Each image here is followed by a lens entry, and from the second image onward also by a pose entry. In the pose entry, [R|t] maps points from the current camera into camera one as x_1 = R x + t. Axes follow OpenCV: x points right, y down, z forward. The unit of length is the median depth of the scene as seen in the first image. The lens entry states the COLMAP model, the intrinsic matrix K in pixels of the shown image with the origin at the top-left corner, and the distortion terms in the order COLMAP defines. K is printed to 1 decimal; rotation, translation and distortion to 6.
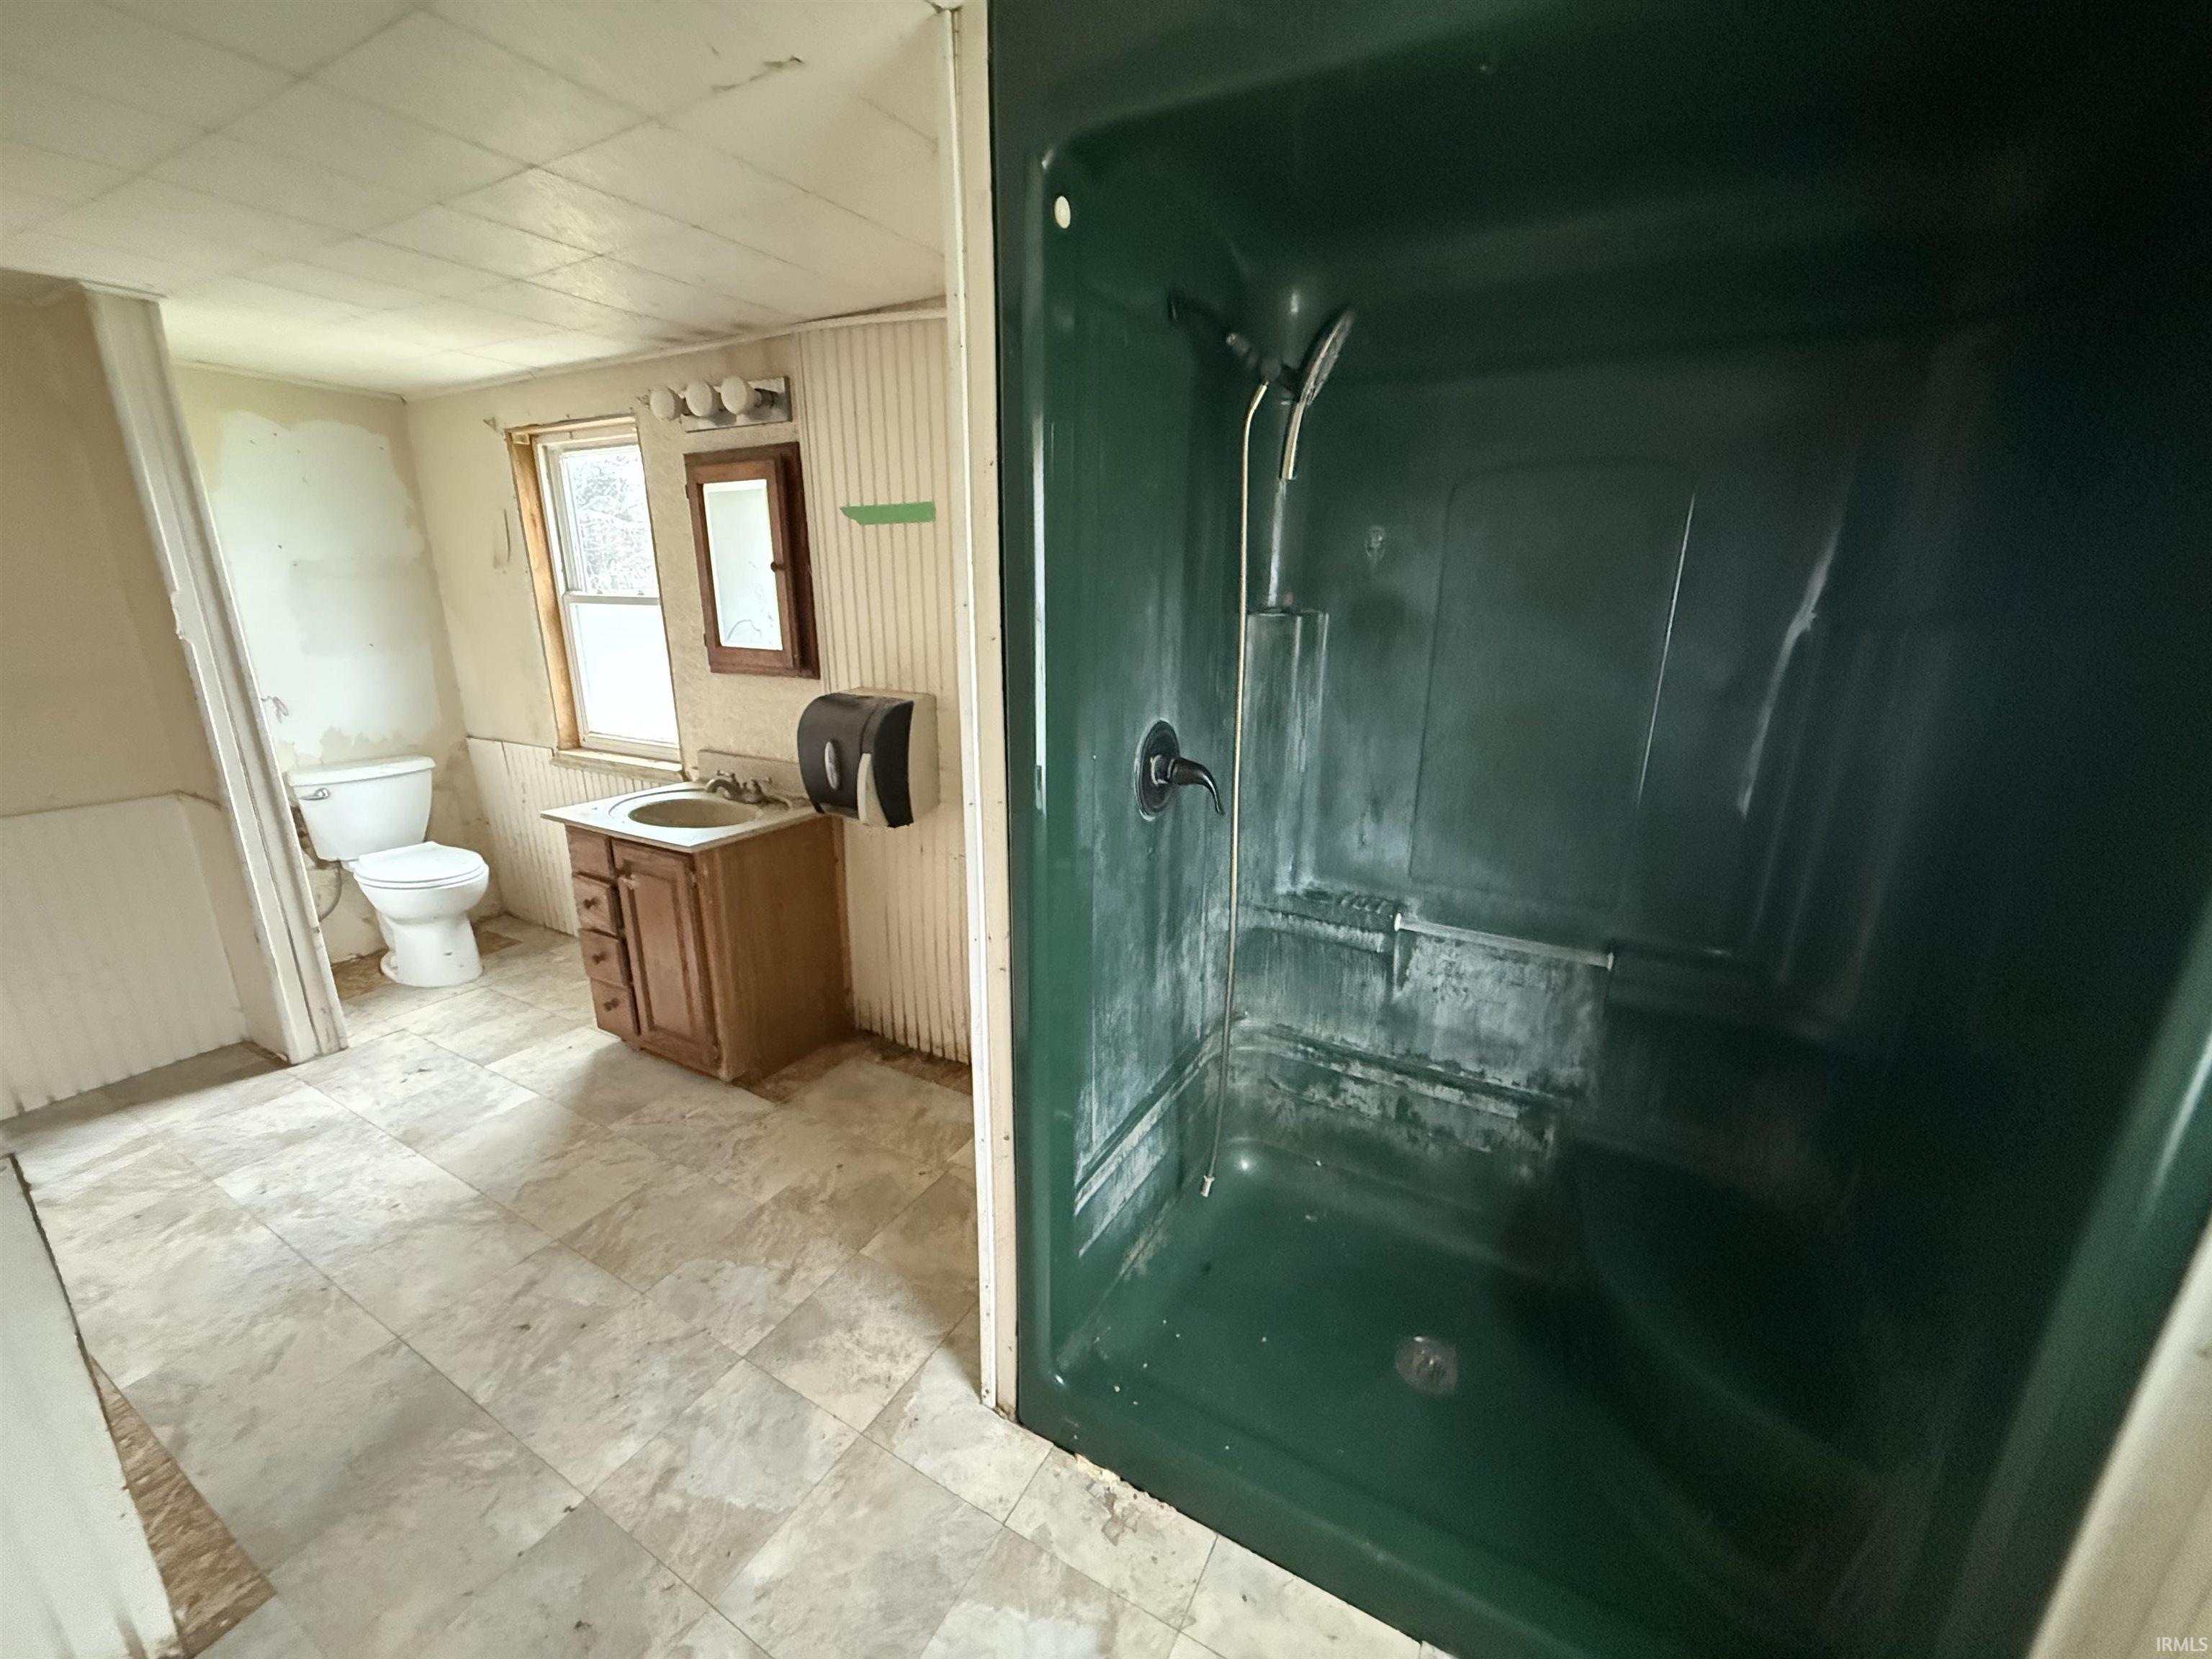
lens RADIAL K [[883.1, 0, 1106.0], [0, 883.1, 829.5], [0, 0, 1]] dist [-0.000494, -0.000065]
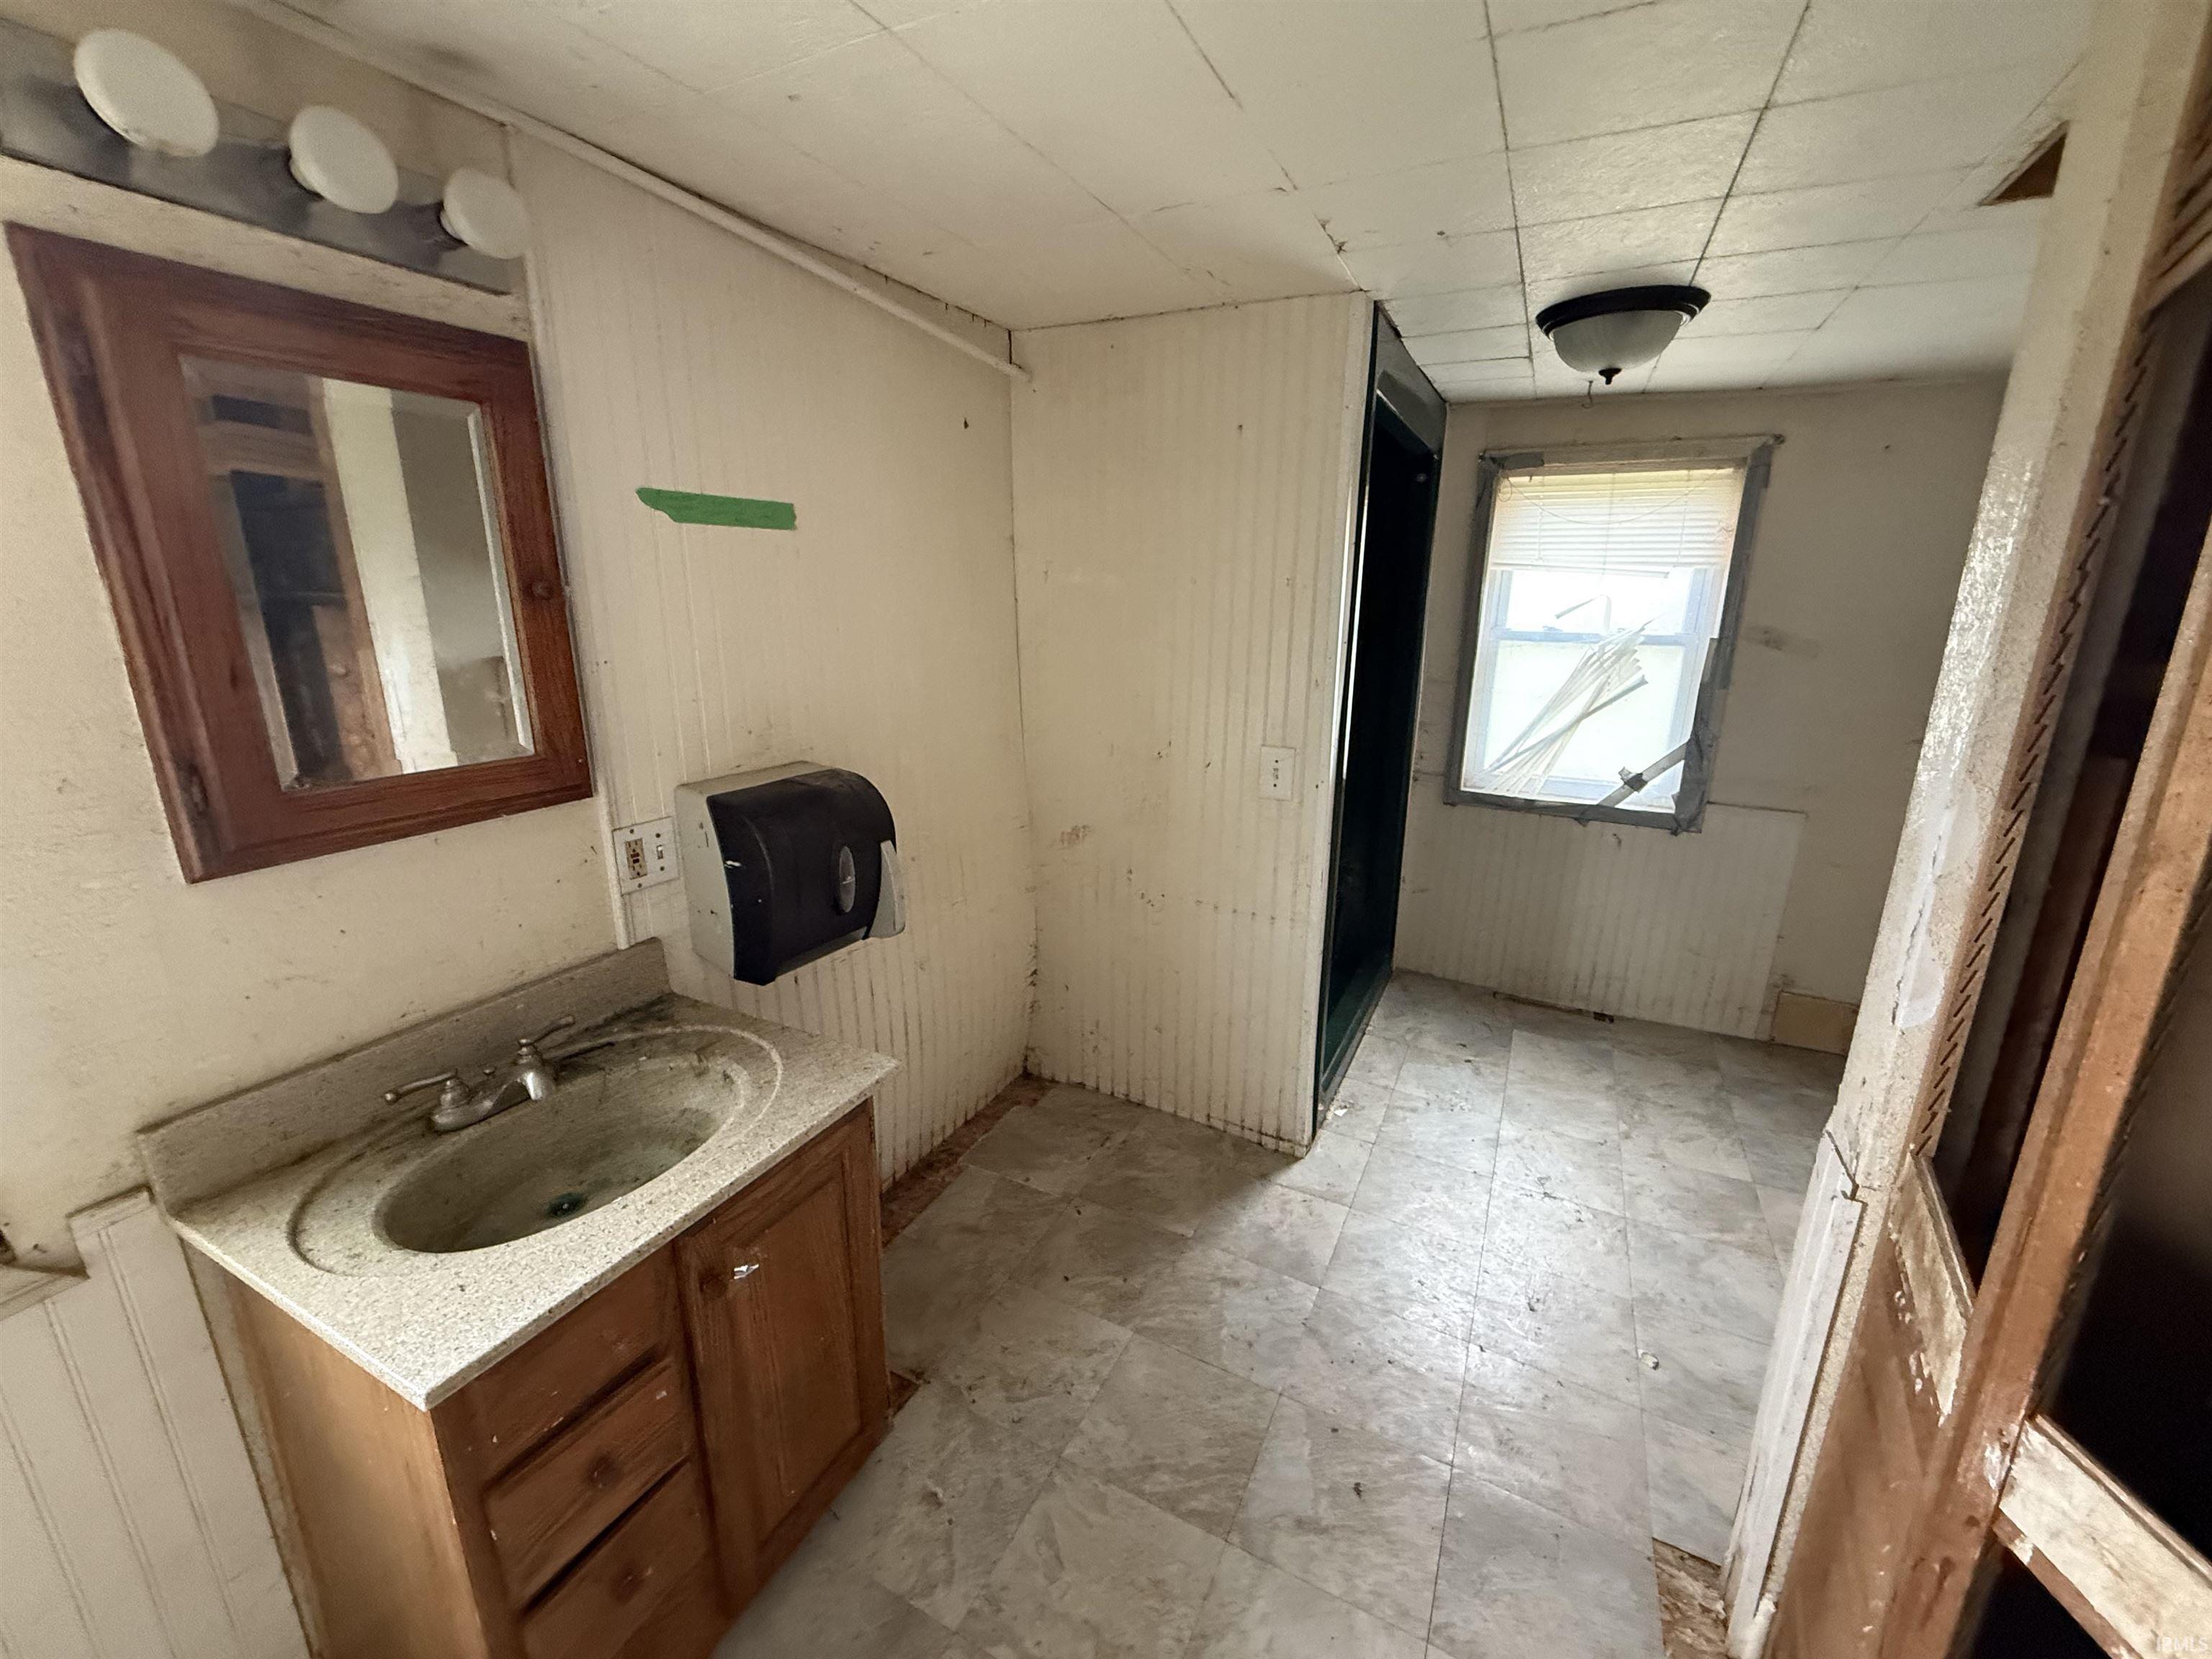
lens RADIAL K [[883.1, 0, 1106.0], [0, 883.1, 829.5], [0, 0, 1]] dist [-0.000494, -0.000065]
pose [[-0.036318, -0.268541, 0.962583, -0.982839], [0.264969, 0.926157, 0.268376, -0.243294], [-0.963573, 0.264801, 0.037518, 0.780884]]
